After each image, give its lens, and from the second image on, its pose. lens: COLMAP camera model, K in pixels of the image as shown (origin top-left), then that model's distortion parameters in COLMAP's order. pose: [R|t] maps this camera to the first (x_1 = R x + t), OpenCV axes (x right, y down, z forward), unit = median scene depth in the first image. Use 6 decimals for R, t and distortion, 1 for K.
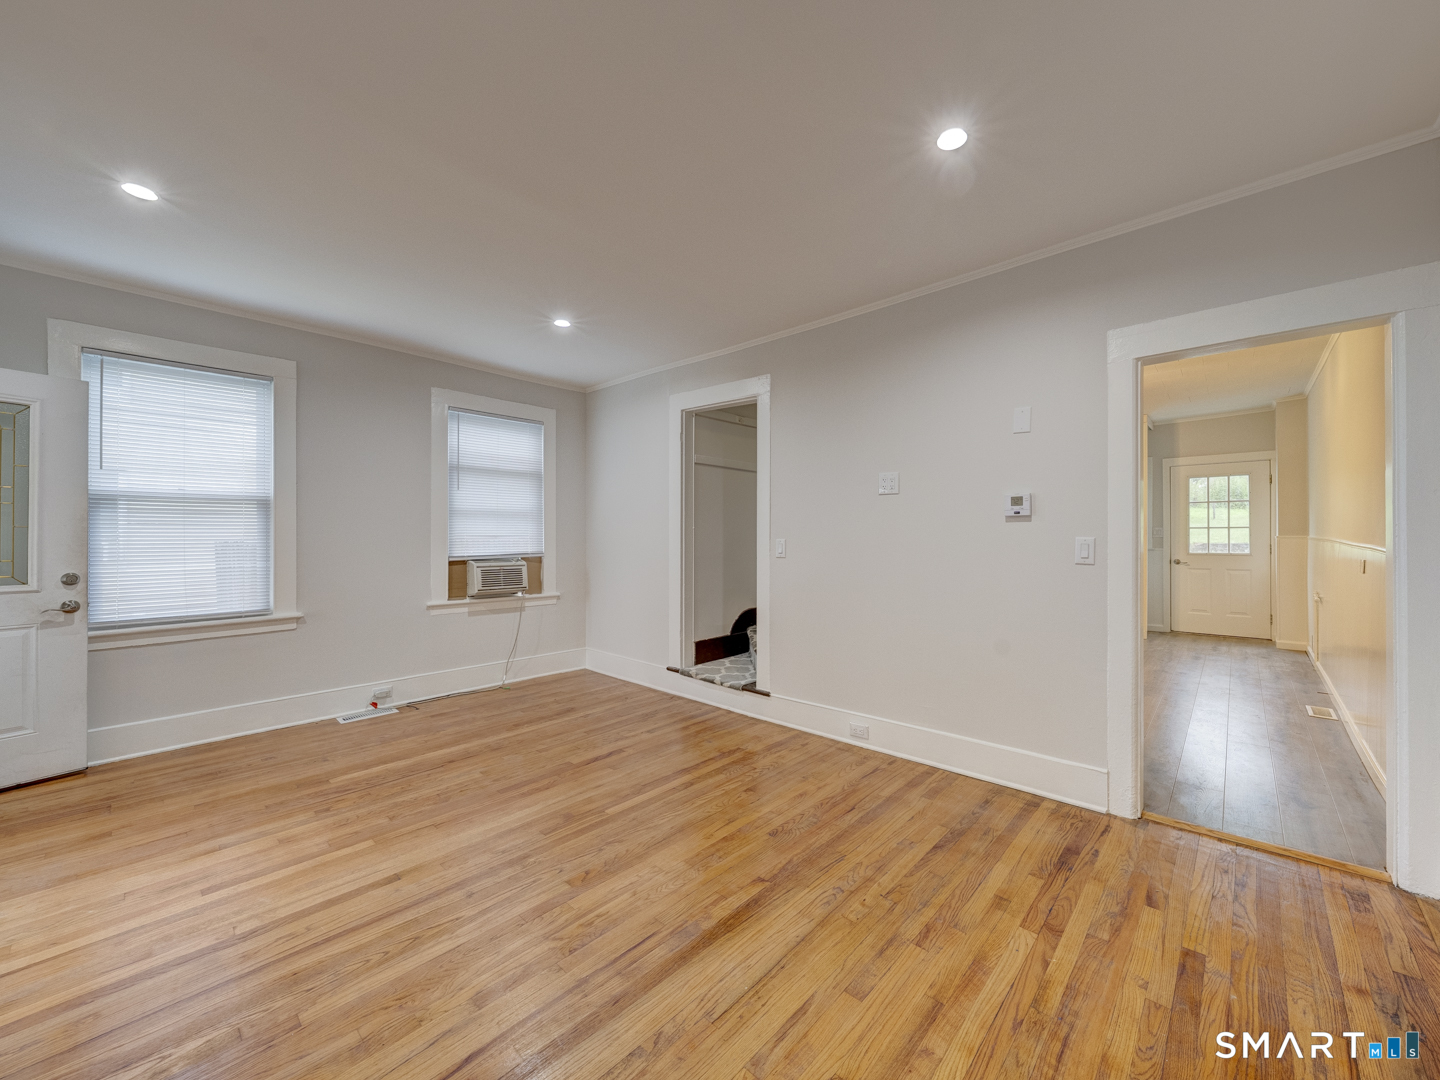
lens RADIAL K [[557.2, 0, 748.4], [0, 557.2, 533.9], [0, 0, 1]] dist [-0.001145, 0.000585]
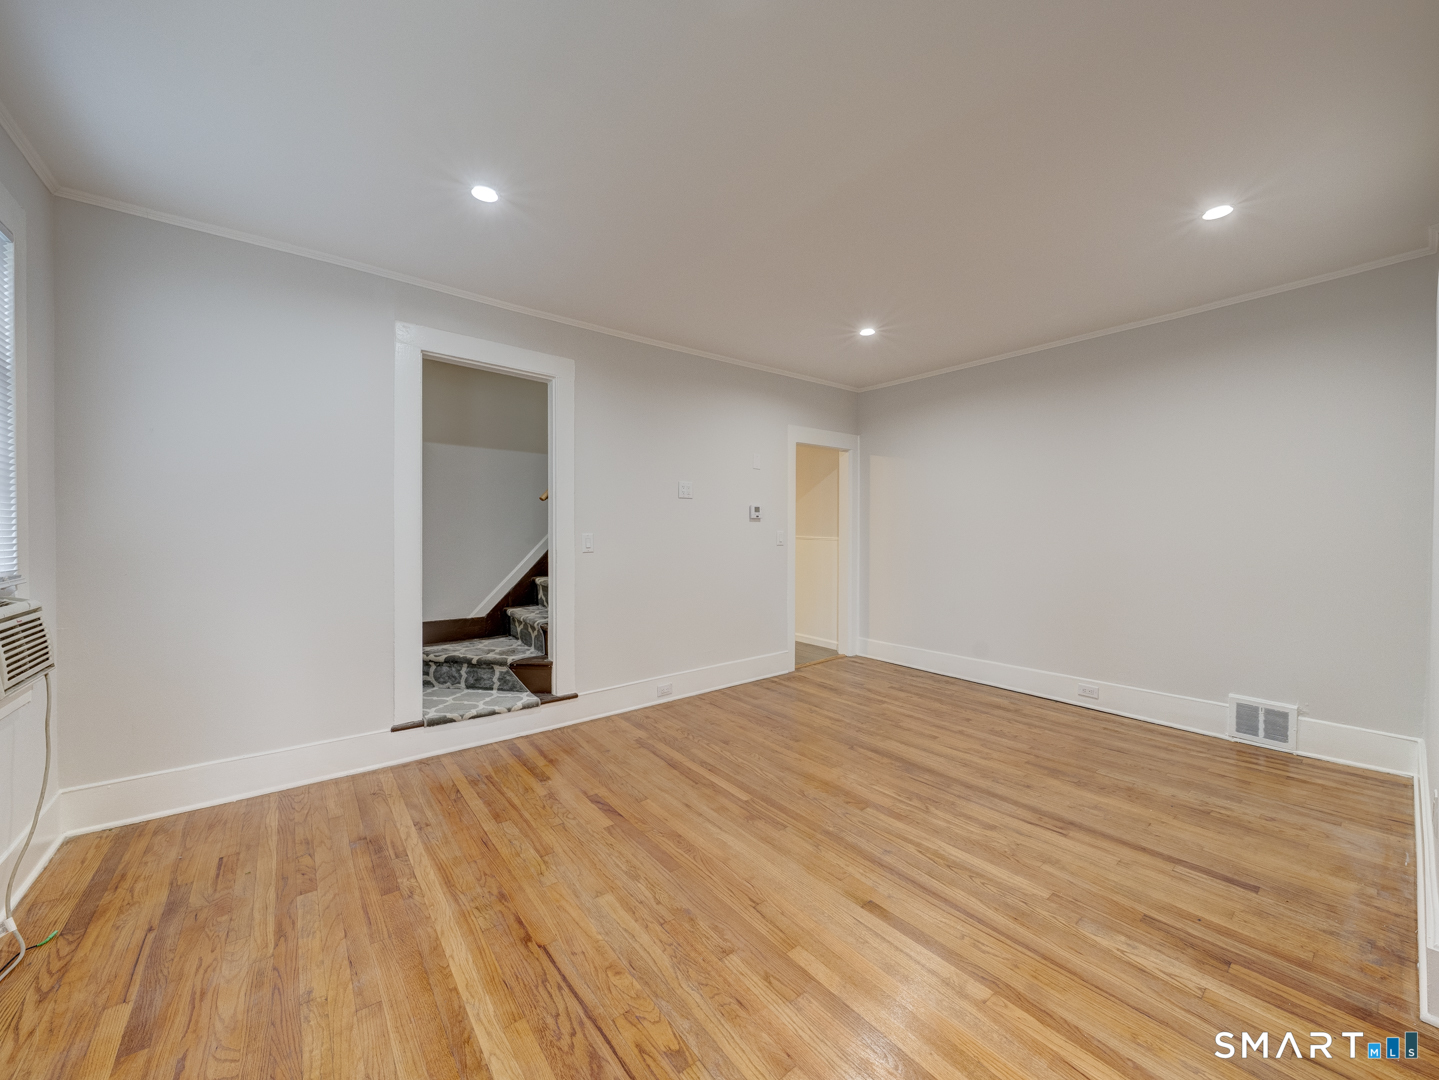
lens RADIAL K [[552.4, 0, 719.5], [0, 552.4, 540.0], [0, 0, 1]] dist [-0.002567, 0.000945]
pose [[0.174496, -0.016501, 0.984520, -0.991379], [-0.003682, 0.999842, 0.017410, 0.003831], [-0.984651, -0.006663, 0.174408, 0.692608]]
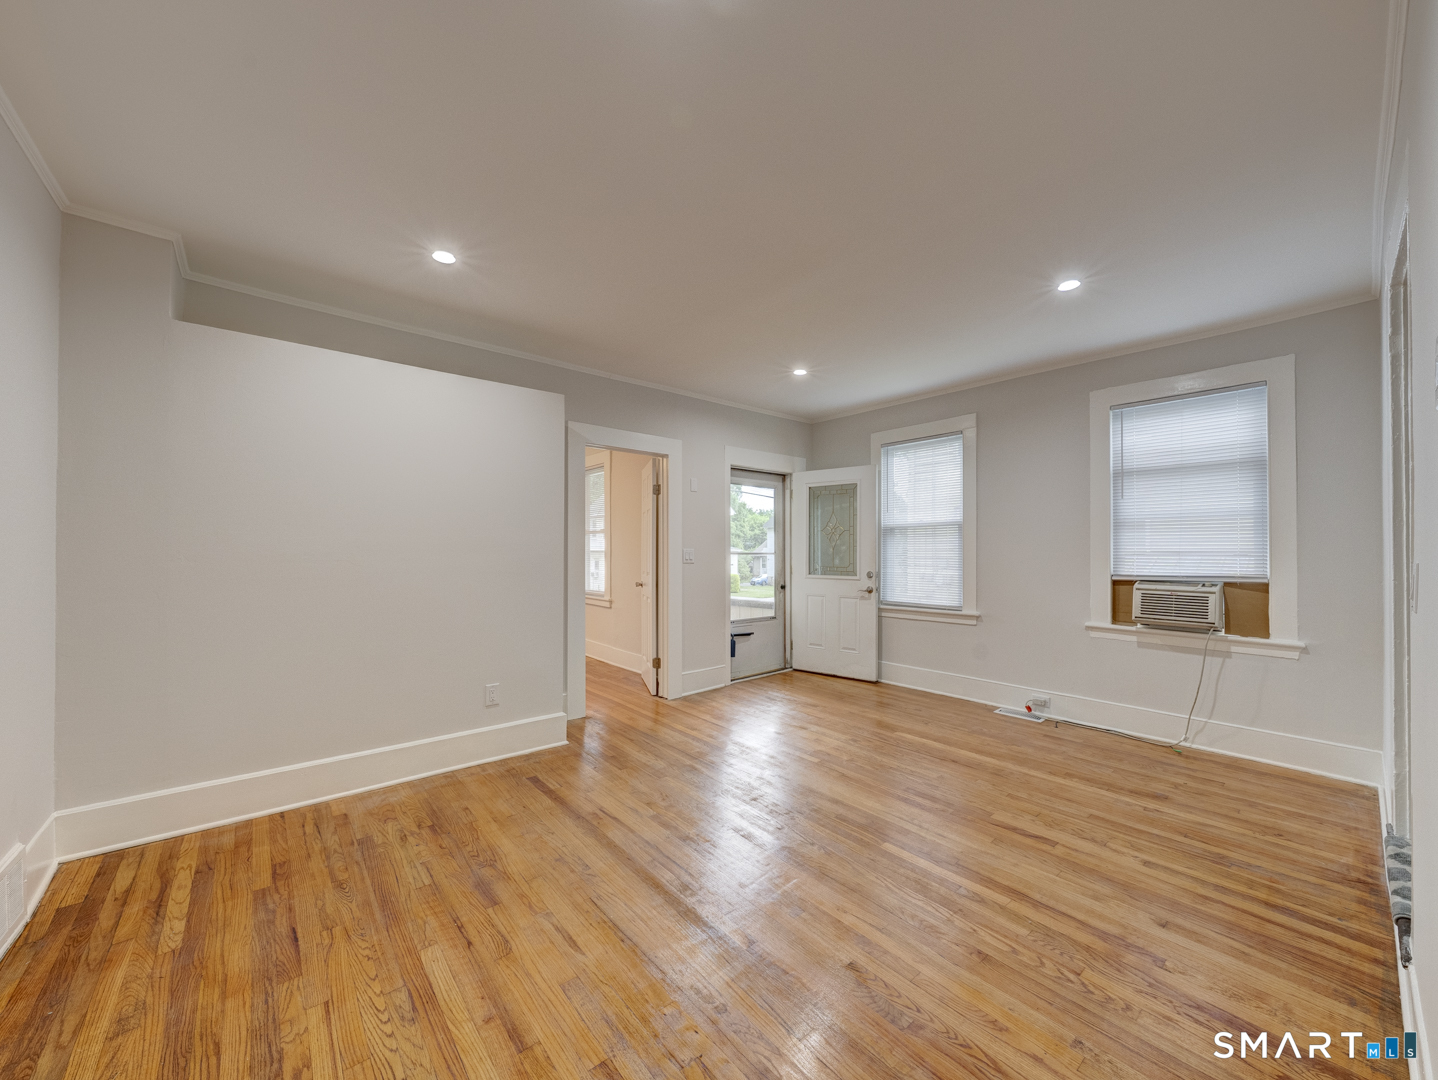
lens RADIAL K [[552.0, 0, 719.0], [0, 552.0, 540.0], [0, 0, 1]] dist [-0.002567, 0.000945]
pose [[-0.142547, -0.018025, -0.989624, 0.570287], [0.002155, 0.999826, -0.018521, 0.000141], [0.989786, -0.004773, -0.142483, 0.677981]]
